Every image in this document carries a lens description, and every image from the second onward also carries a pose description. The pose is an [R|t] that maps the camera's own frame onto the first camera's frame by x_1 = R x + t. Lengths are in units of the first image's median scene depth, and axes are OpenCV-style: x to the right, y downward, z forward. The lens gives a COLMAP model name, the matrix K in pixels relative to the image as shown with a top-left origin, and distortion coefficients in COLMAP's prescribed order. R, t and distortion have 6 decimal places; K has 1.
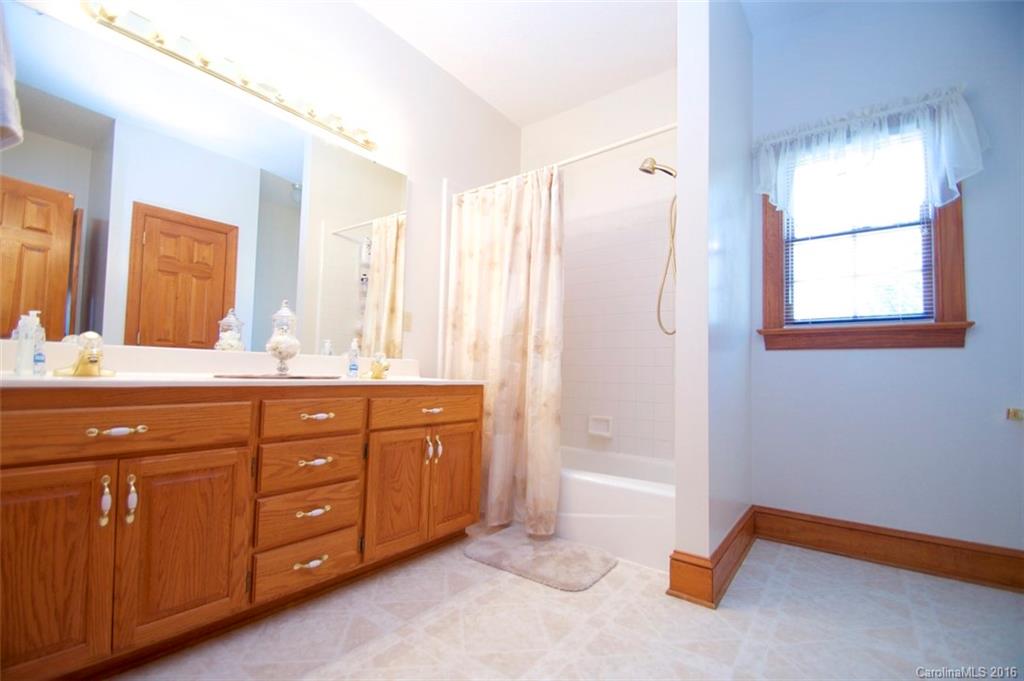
lens RADIAL K [[436.3, 0, 504.1], [0, 436.3, 356.4], [0, 0, 1]] dist [-0.033080, -0.000165]
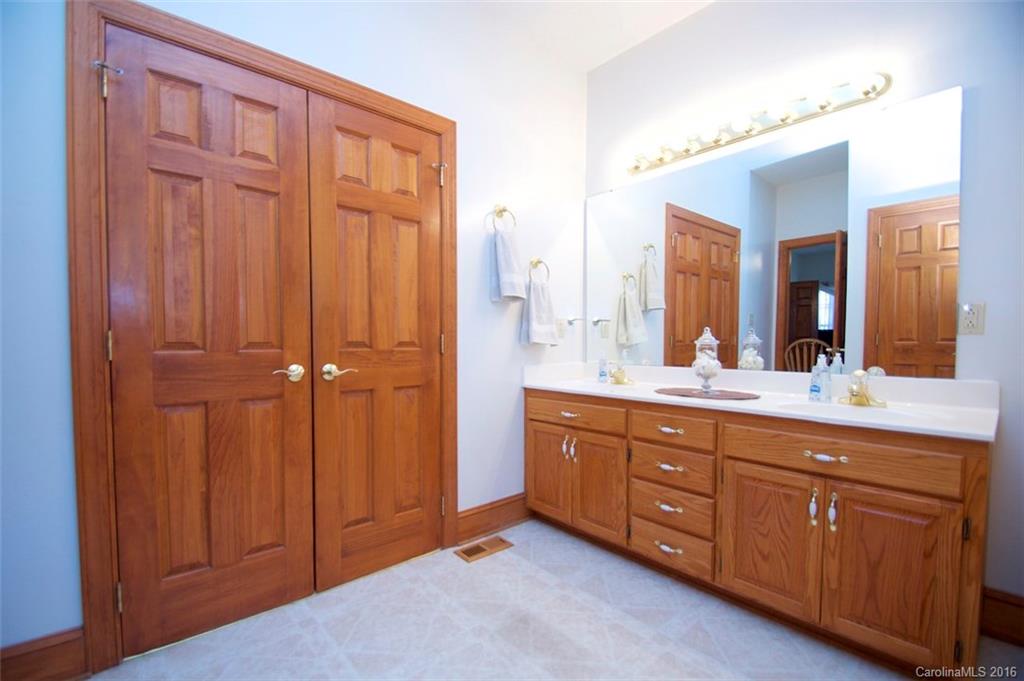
lens RADIAL K [[436.3, 0, 504.1], [0, 436.3, 356.4], [0, 0, 1]] dist [-0.033080, -0.000165]
pose [[-0.210825, 0.009577, -0.977477, 0.815189], [0.031994, 0.999484, 0.002892, -0.080693], [0.977000, -0.030663, -0.211023, 0.783498]]
